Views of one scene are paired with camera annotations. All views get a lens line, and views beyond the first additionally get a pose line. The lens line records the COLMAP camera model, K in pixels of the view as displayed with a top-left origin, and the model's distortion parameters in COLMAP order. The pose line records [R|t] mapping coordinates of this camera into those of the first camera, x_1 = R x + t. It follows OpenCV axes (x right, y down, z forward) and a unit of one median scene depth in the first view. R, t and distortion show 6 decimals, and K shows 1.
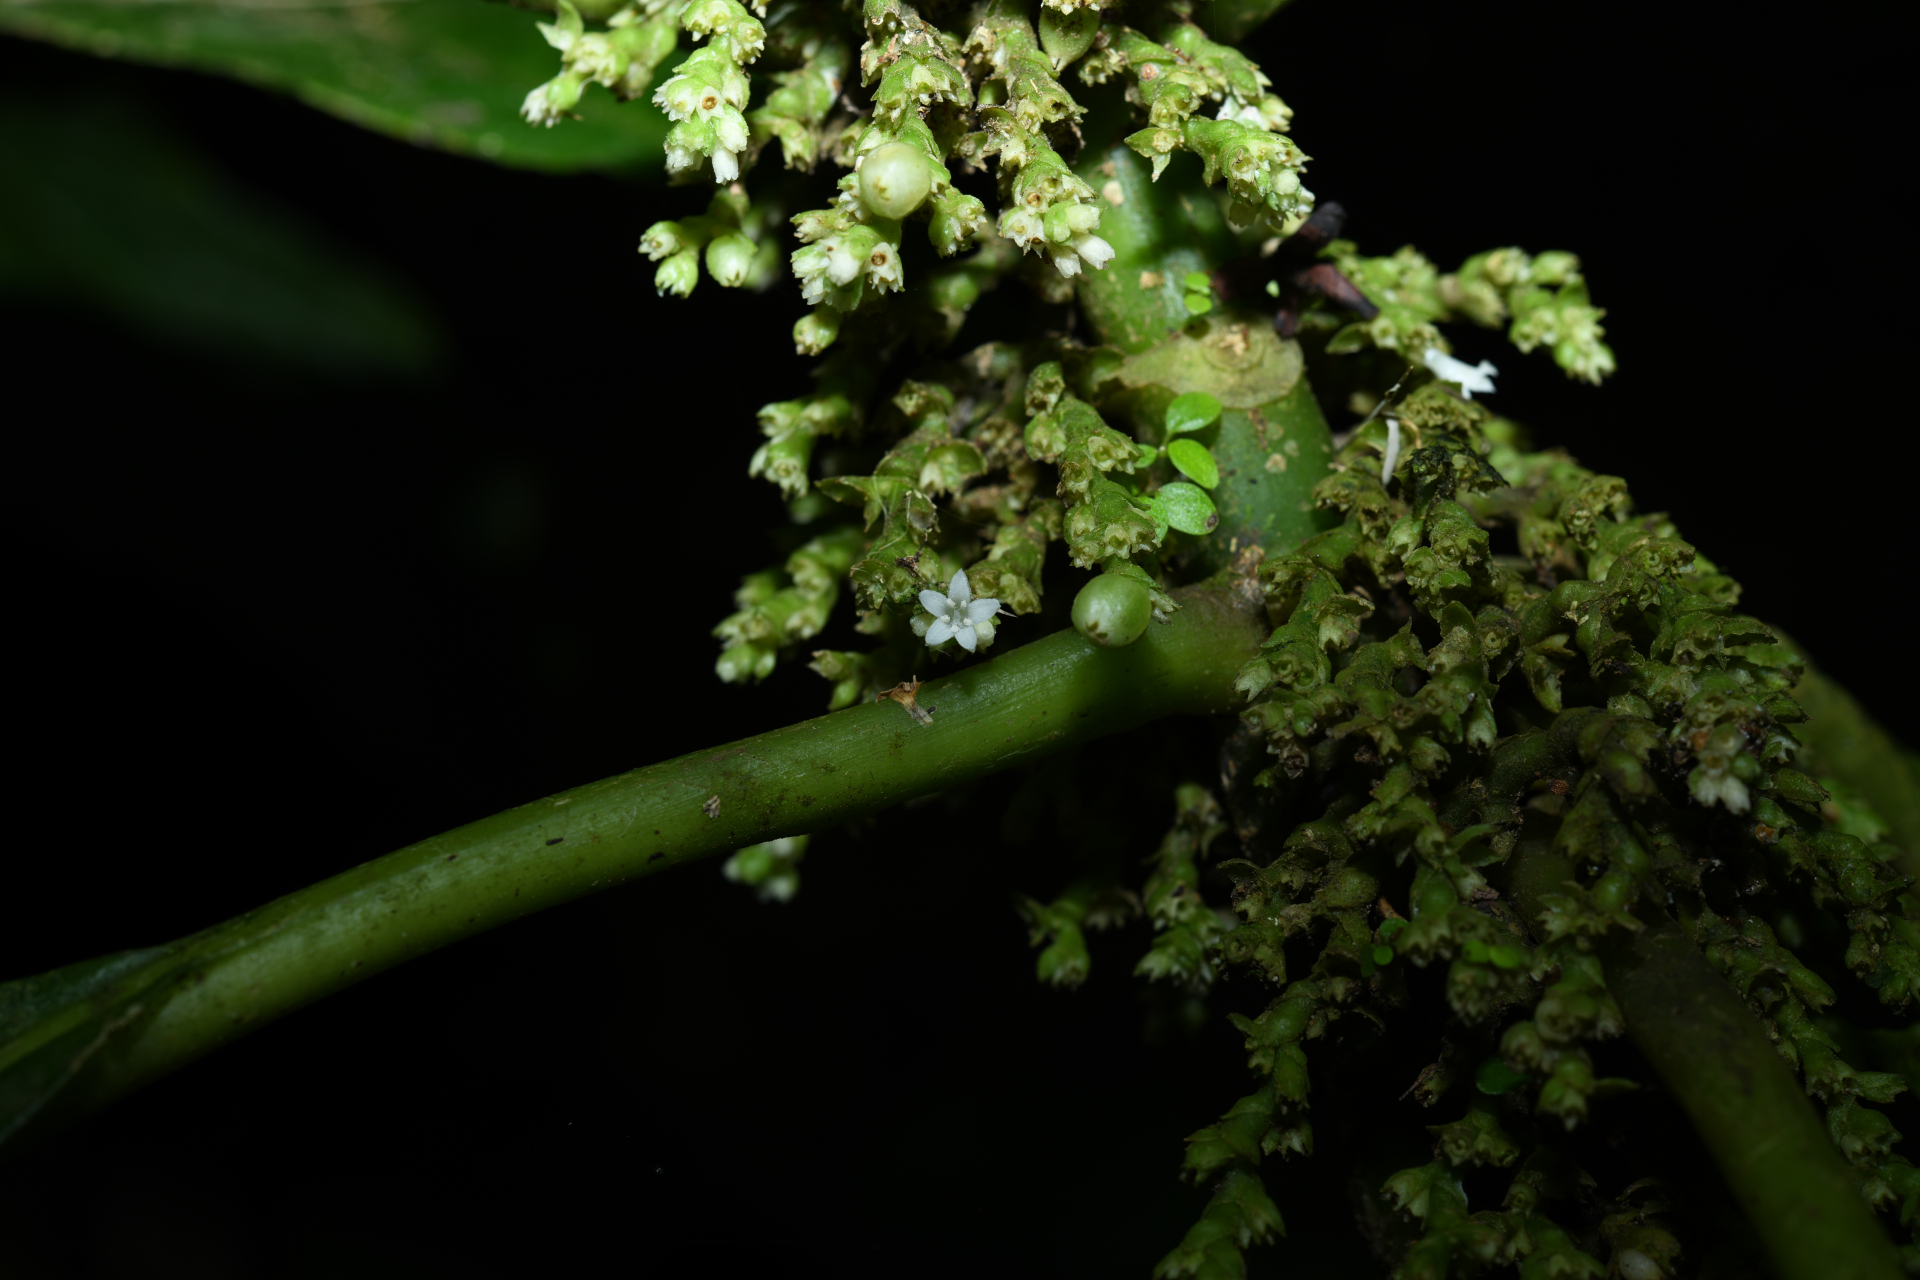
lens RADIAL K [[3418.0, 0, 988.5], [0, 3418.0, 641.5], [0, 0, 1]] dist [0.055448, -0.030189]
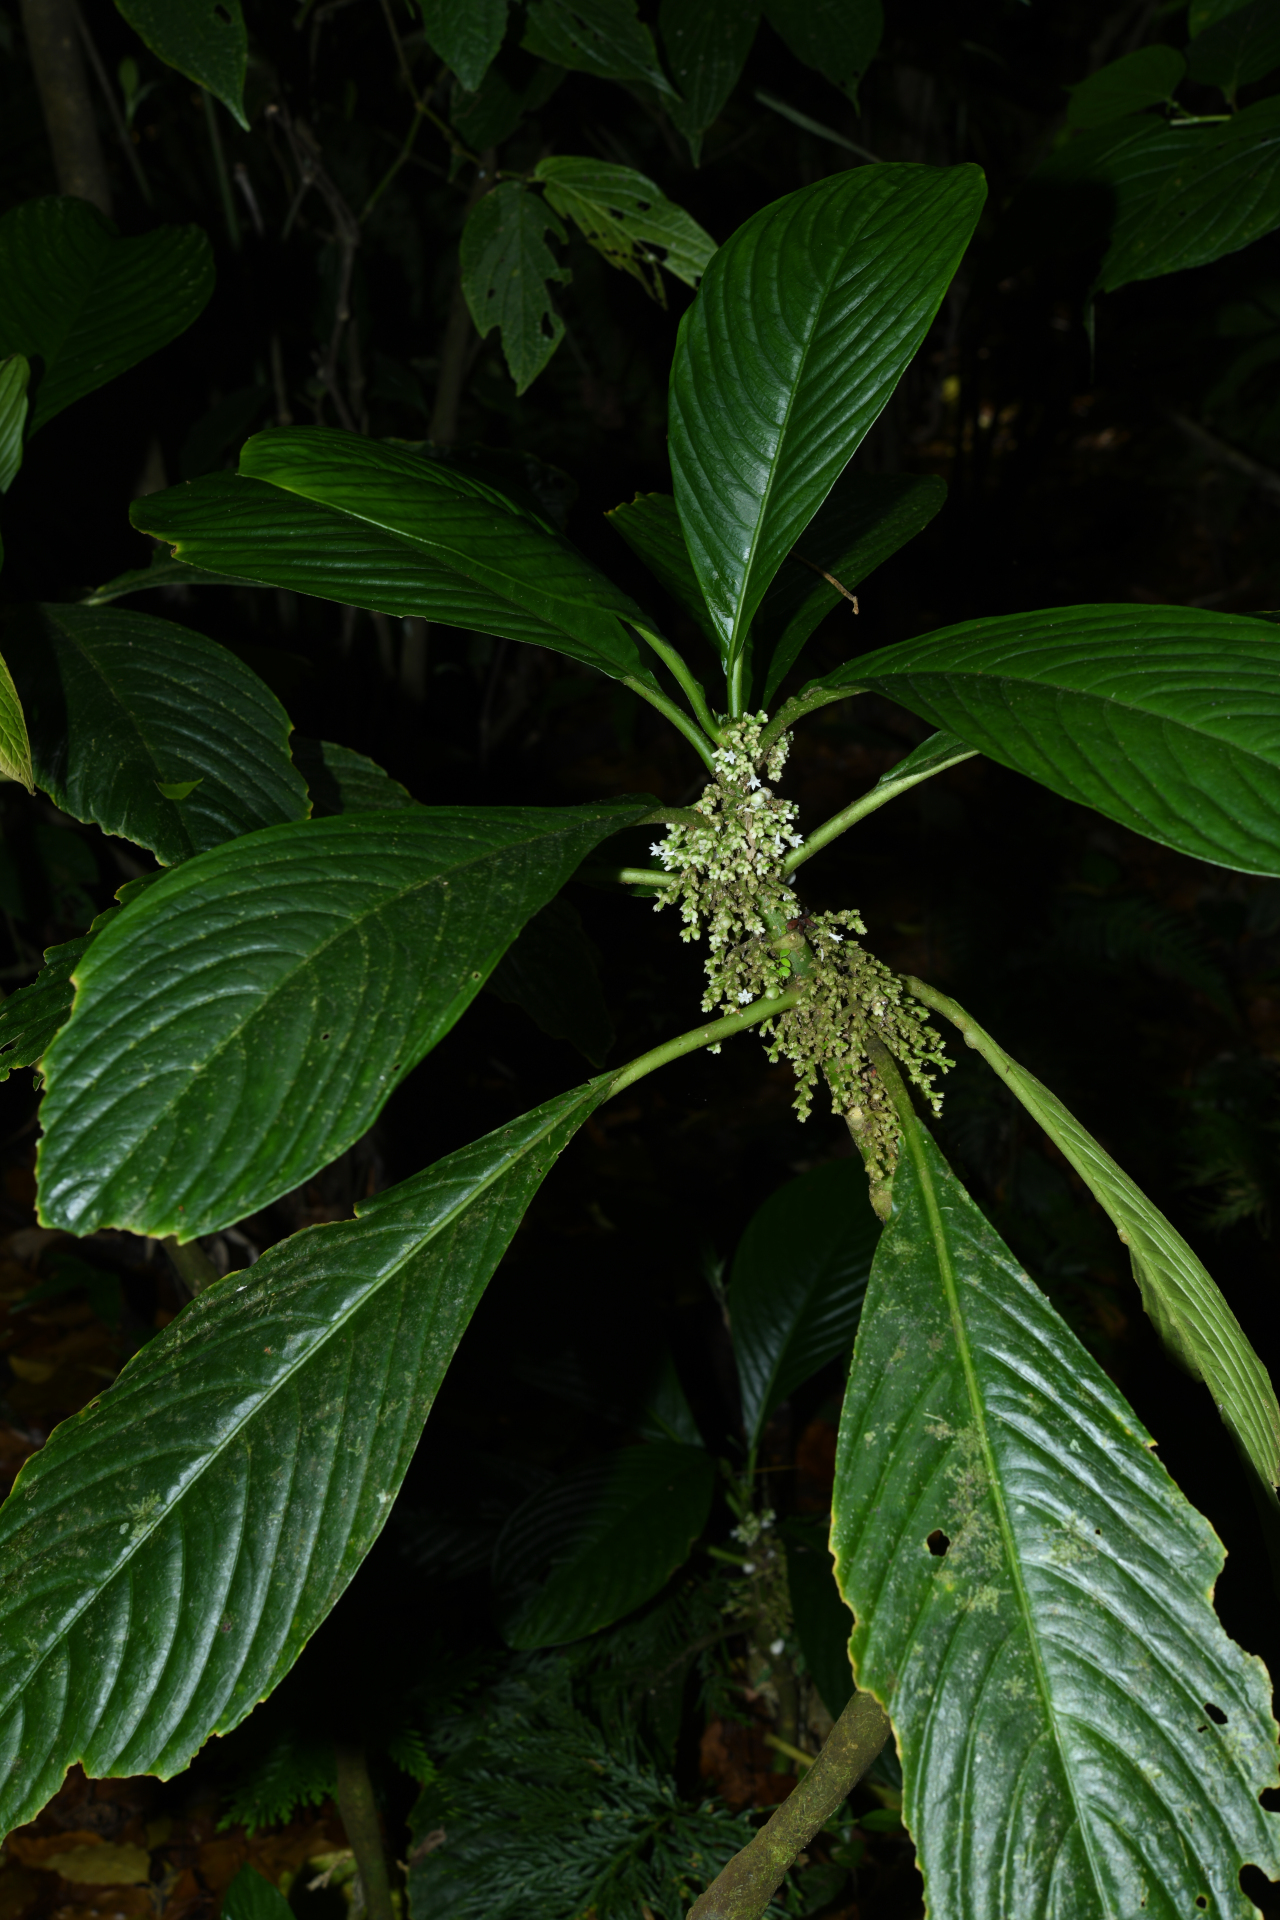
lens RADIAL K [[3418.0, 0, 640.0], [0, 3418.0, 960.0], [0, 0, 1]] dist [0.055448, -0.030189]
pose [[0.991419, -0.115261, -0.061677, 0.164282], [0.117047, 0.992782, 0.026167, -0.223265], [0.058216, -0.033162, 0.997753, -4.368066]]
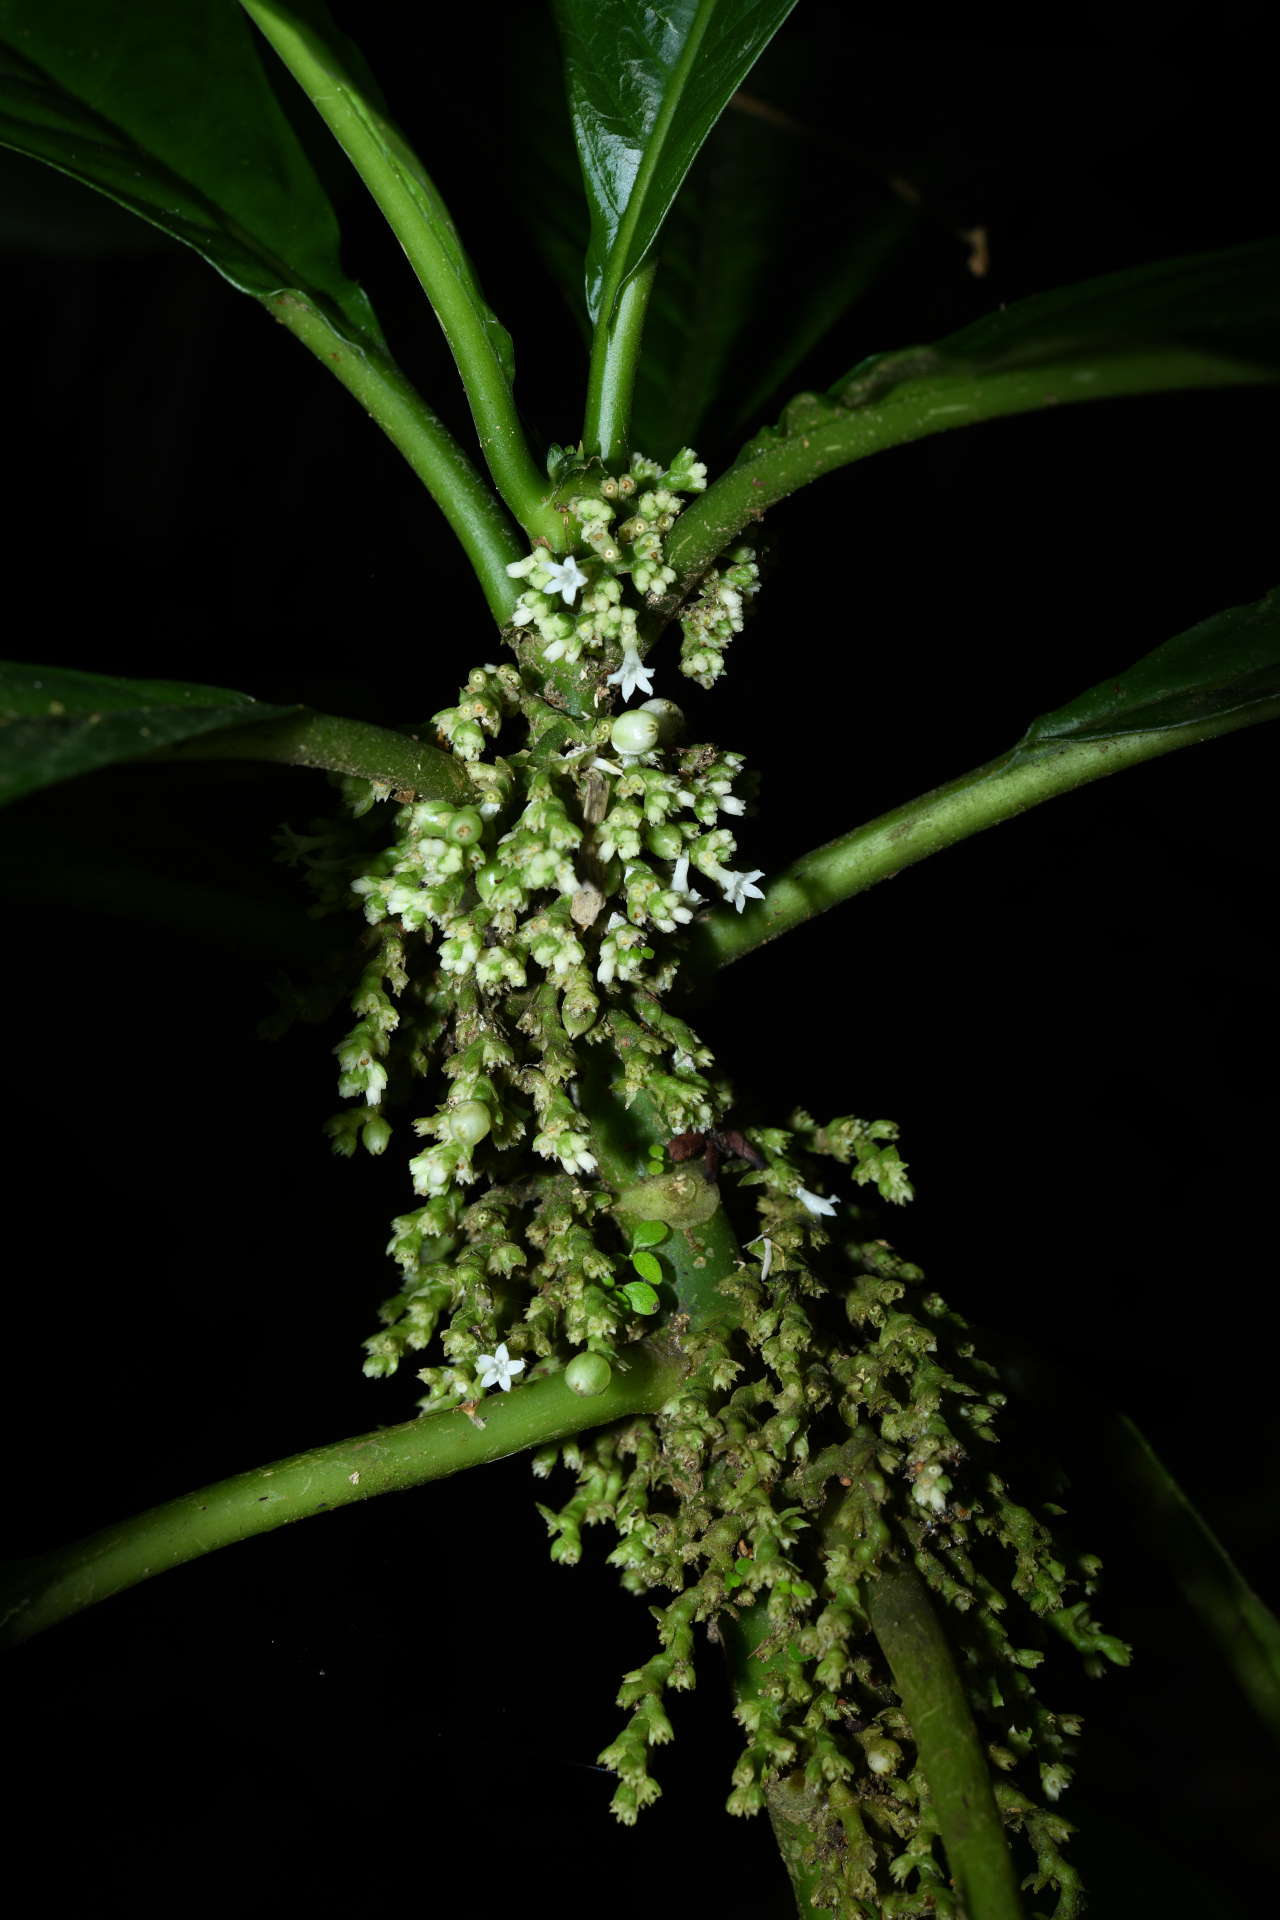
lens RADIAL K [[3418.0, 0, 640.0], [0, 3418.0, 960.0], [0, 0, 1]] dist [0.055448, -0.030189]
pose [[0.999347, 0.031124, -0.018351, 0.081790], [-0.030336, 0.998666, 0.041780, -0.271728], [0.019627, -0.041196, 0.998958, -0.670310]]
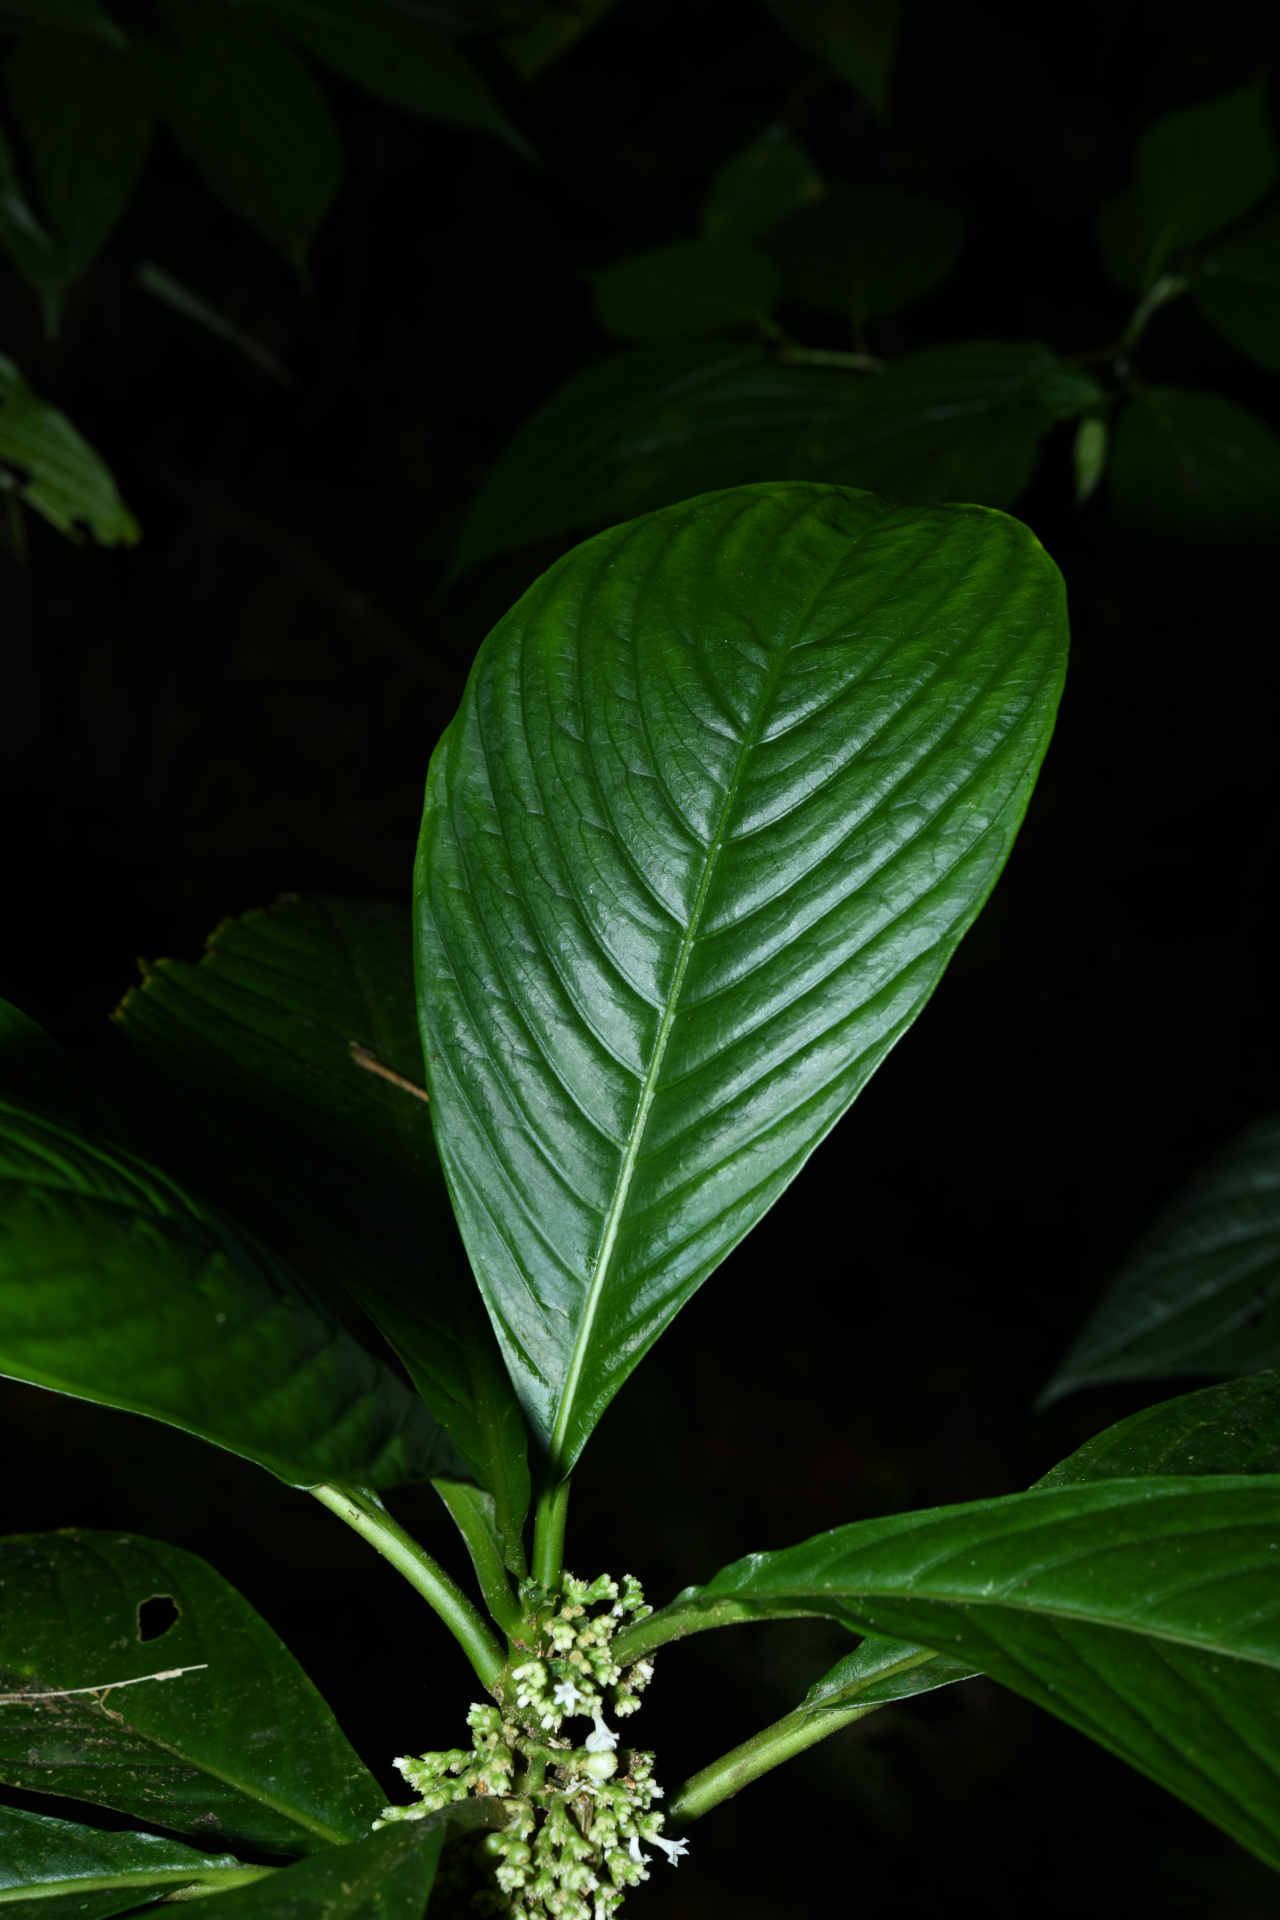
lens RADIAL K [[3418.0, 0, 640.0], [0, 3418.0, 960.0], [0, 0, 1]] dist [0.055448, -0.030189]
pose [[0.963997, -0.073721, 0.255488, -0.552855], [0.068040, 0.997200, 0.031018, -1.008454], [-0.257059, -0.012518, 0.966315, -1.585129]]
